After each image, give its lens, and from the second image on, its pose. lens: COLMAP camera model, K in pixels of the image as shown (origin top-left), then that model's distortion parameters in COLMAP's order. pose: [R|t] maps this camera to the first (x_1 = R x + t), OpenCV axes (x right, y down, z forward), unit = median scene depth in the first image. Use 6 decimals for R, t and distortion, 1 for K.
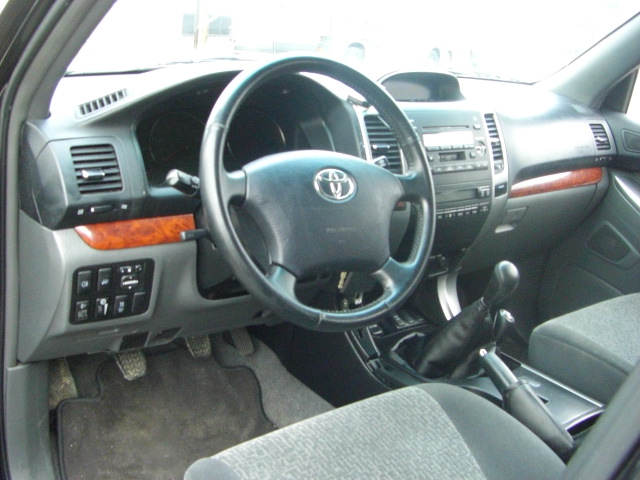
lens RADIAL K [[732.1, 0, 320.0], [0, 732.1, 240.0], [0, 0, 1]] dist [-0.141030, 0.013624]
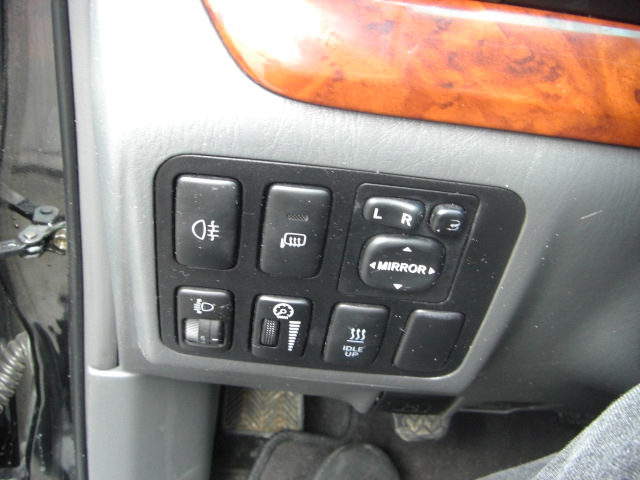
lens RADIAL K [[732.1, 0, 320.0], [0, 732.1, 240.0], [0, 0, 1]] dist [-0.141030, 0.013624]
pose [[0.838488, 0.274790, -0.470562, -0.148536], [-0.221348, 0.960845, 0.166680, 0.013197], [0.497939, -0.035601, 0.866481, 0.667077]]
